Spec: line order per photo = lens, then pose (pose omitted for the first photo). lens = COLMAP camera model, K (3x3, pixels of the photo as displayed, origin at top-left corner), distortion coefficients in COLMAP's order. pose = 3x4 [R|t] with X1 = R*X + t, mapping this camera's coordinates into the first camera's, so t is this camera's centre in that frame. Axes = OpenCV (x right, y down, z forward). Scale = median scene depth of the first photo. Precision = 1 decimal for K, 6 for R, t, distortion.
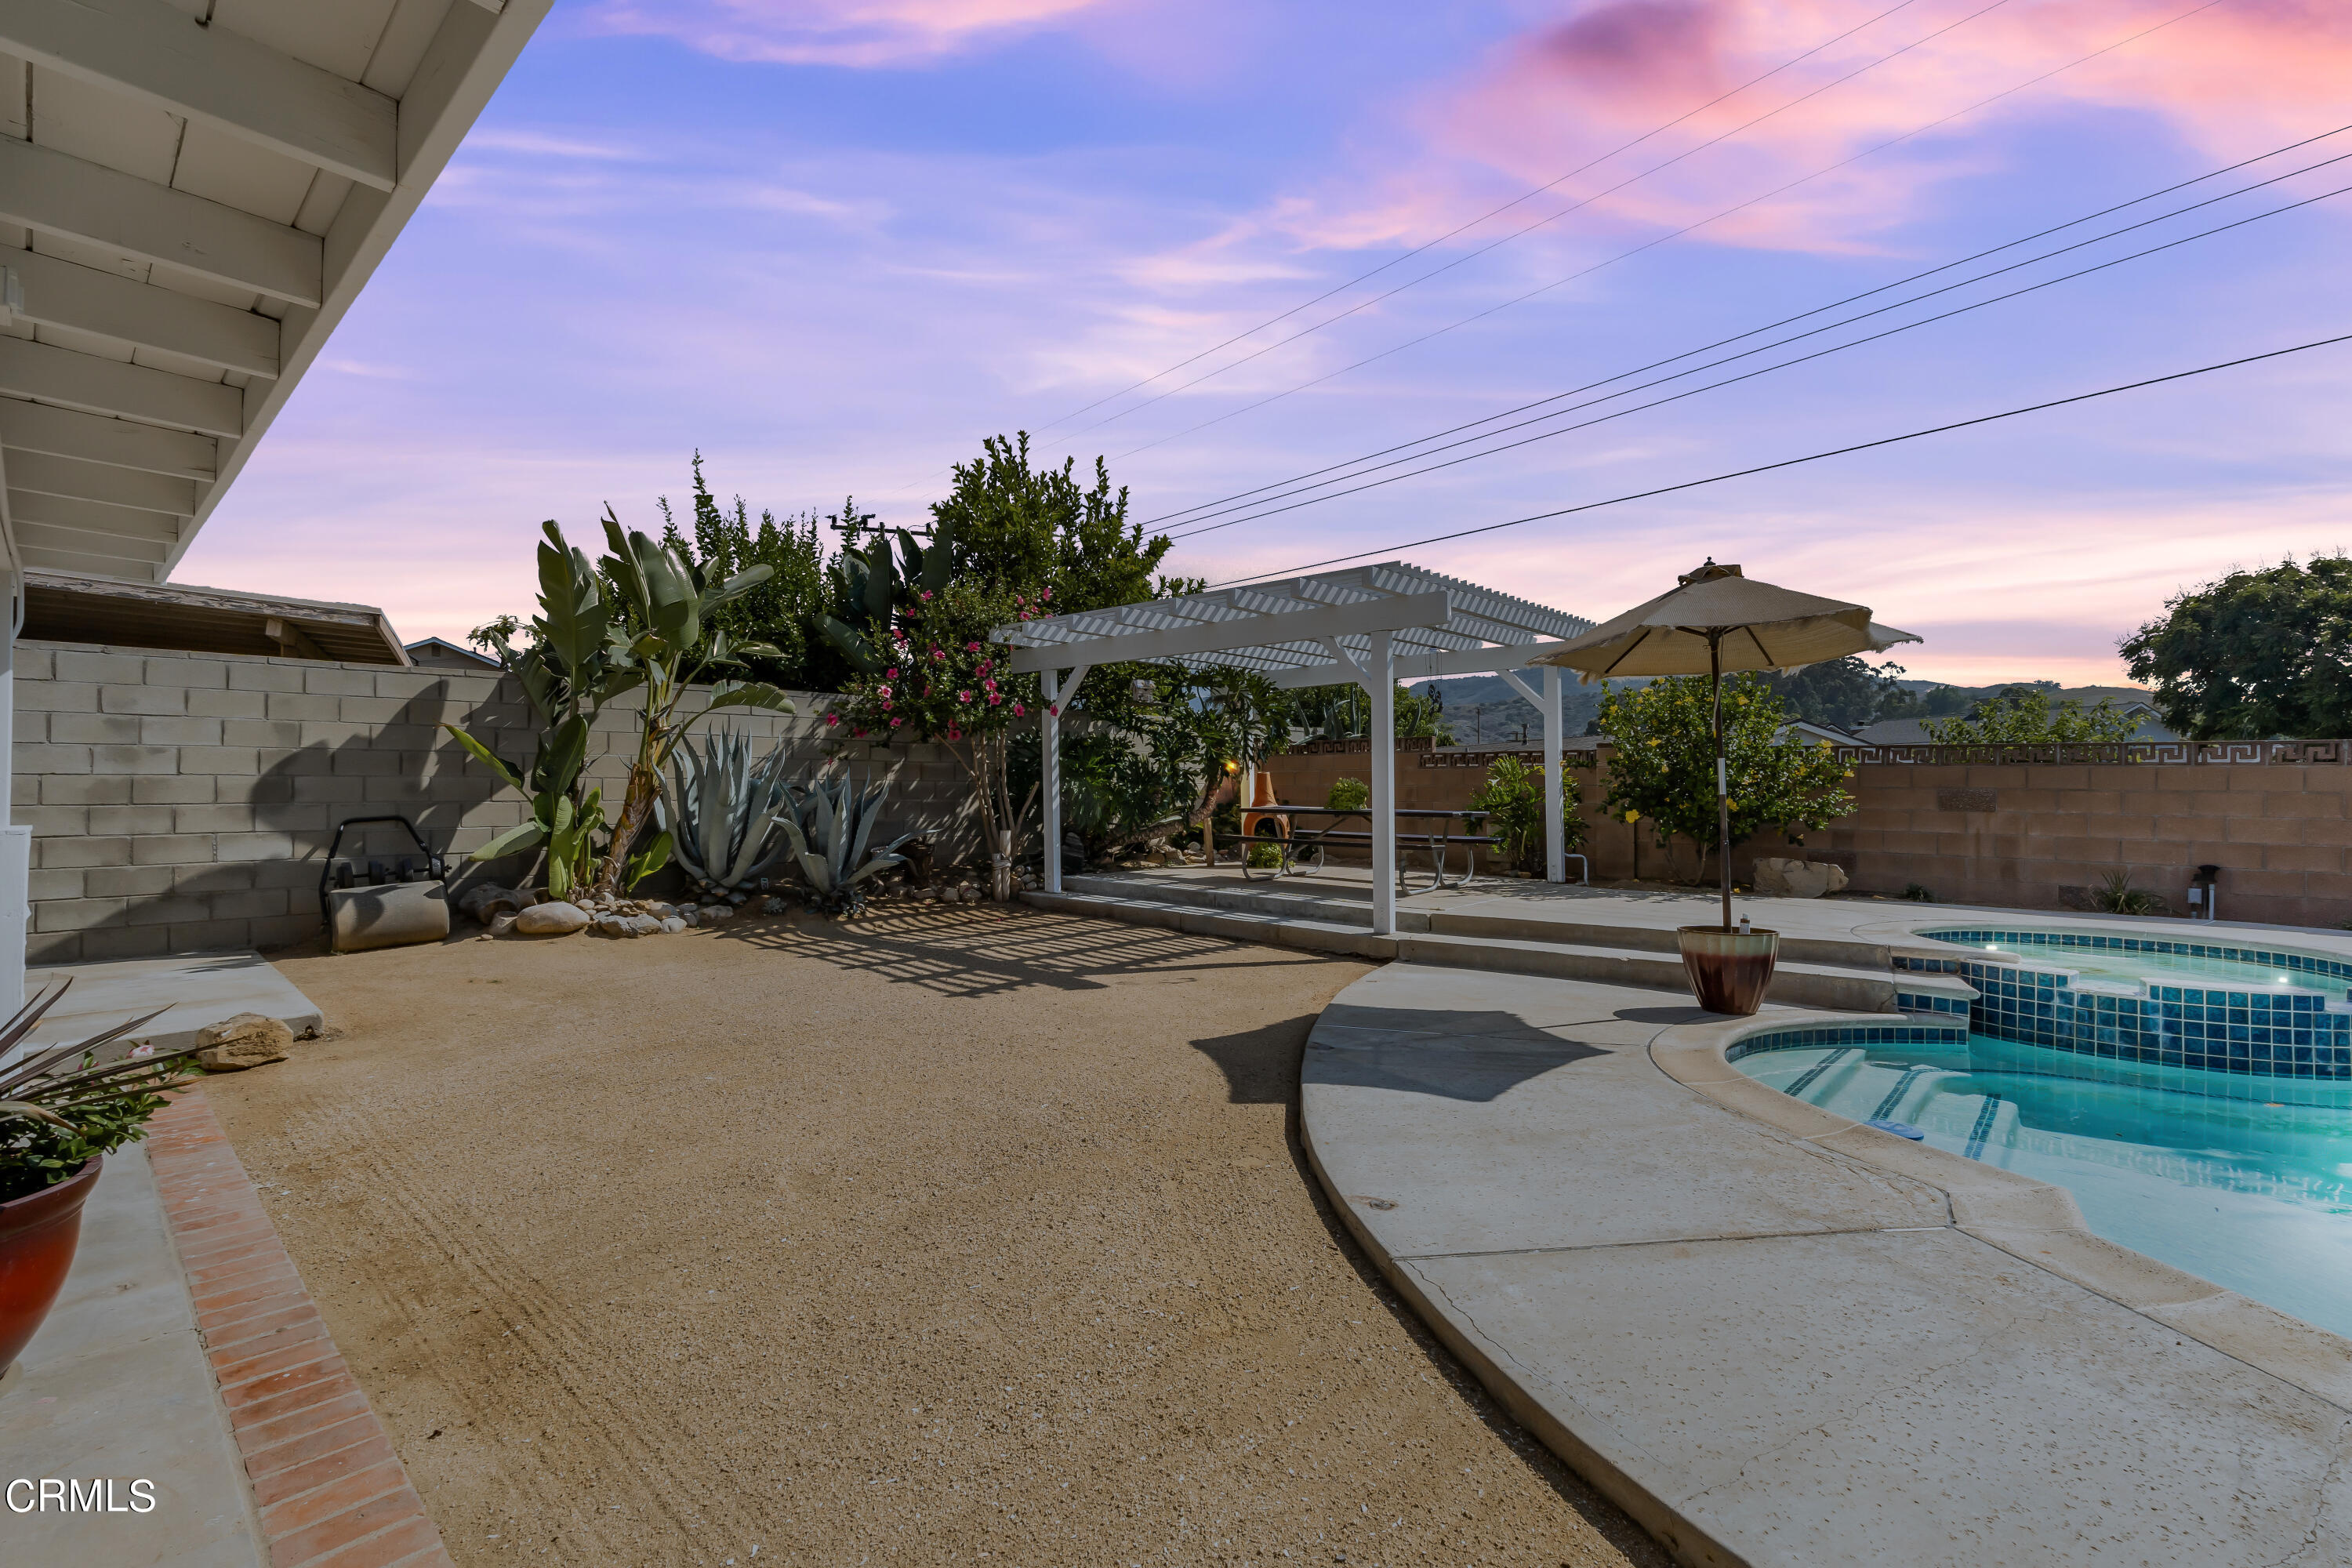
lens RADIAL K [[1036.6, 0, 1229.2], [0, 1036.6, 766.4], [0, 0, 1]] dist [0.018331, -0.003047]
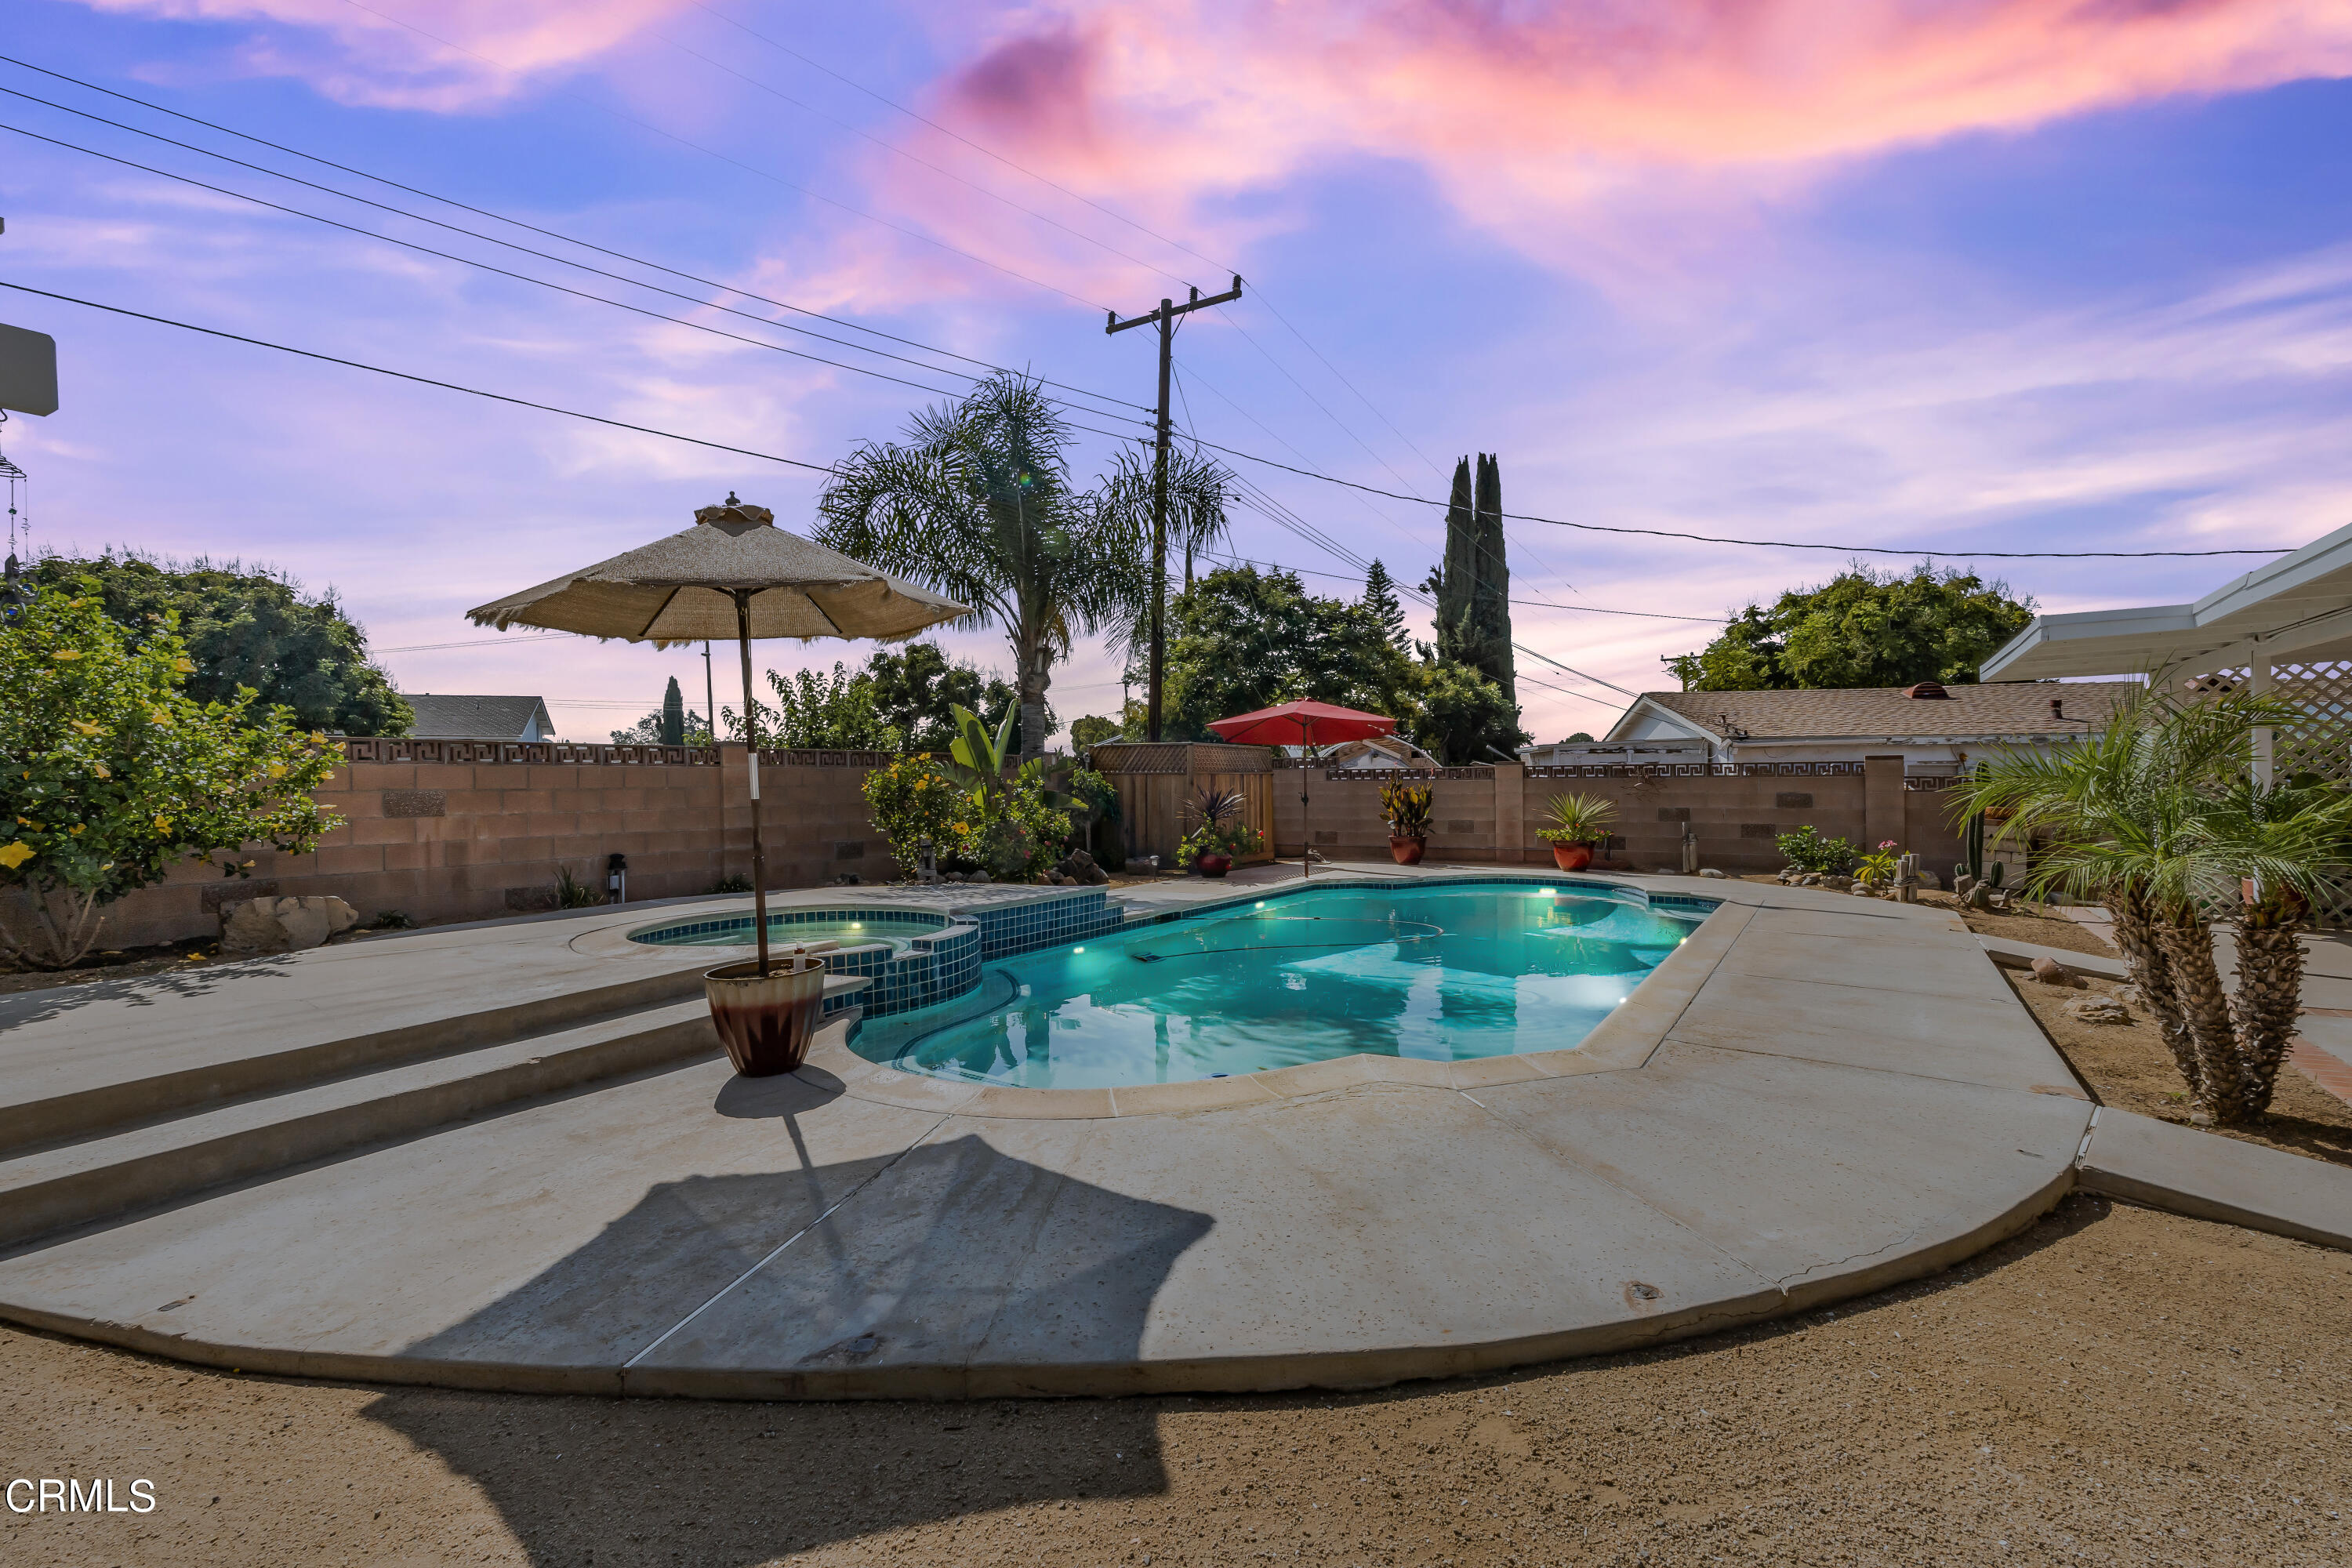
lens RADIAL K [[1036.6, 0, 1153.0], [0, 1036.6, 766.3], [0, 0, 1]] dist [0.018331, -0.003047]
pose [[-0.105829, 0.005025, 0.994372, -0.234357], [-0.006762, 0.999960, -0.005773, 0.002703], [-0.994361, -0.007335, -0.105790, 0.536668]]
